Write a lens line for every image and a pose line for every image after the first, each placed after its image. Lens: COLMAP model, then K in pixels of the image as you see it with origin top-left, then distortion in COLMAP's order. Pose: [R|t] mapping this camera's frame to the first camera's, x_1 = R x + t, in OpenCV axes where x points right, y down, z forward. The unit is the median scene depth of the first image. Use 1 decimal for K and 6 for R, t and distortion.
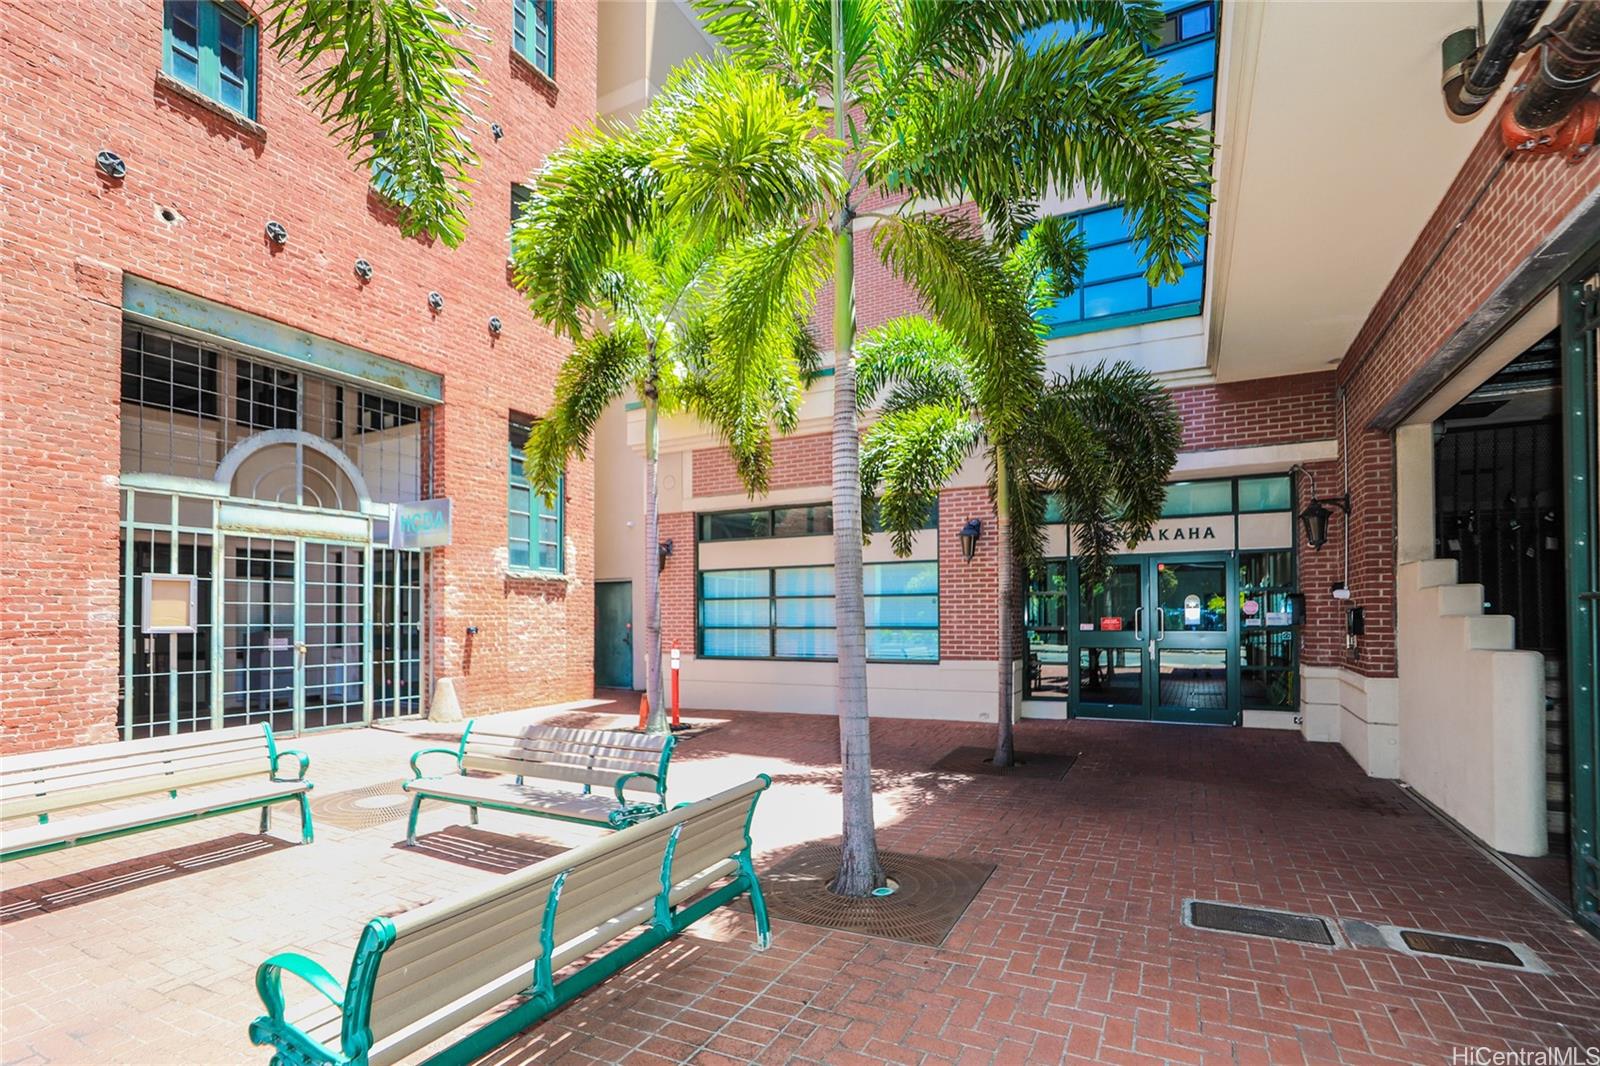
lens RADIAL K [[763.3, 0, 801.4], [0, 763.3, 600.7], [0, 0, 1]] dist [-0.003143, 0.000445]
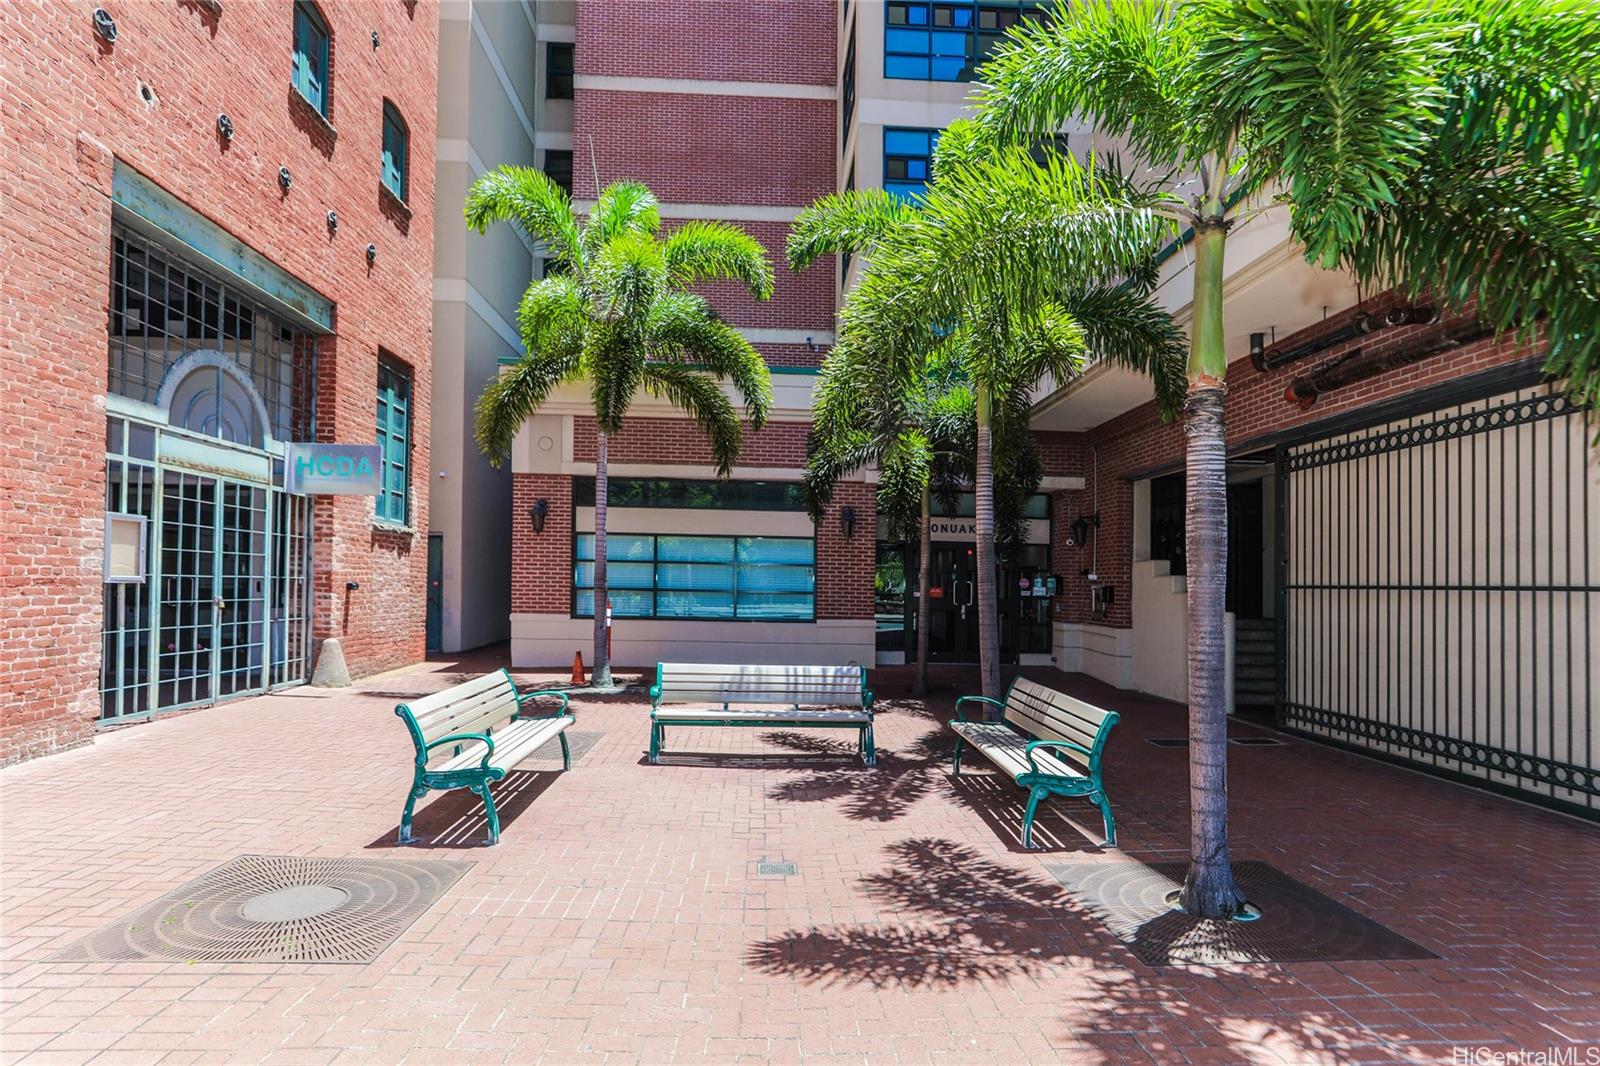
lens RADIAL K [[816.0, 0, 813.1], [0, 816.0, 559.0], [0, 0, 1]] dist [0.000068, 0.000369]
pose [[0.864085, 0.039688, 0.501779, -0.588541], [-0.037222, 0.999195, -0.014933, 0.000792], [-0.501968, -0.005774, 0.864867, -0.159183]]
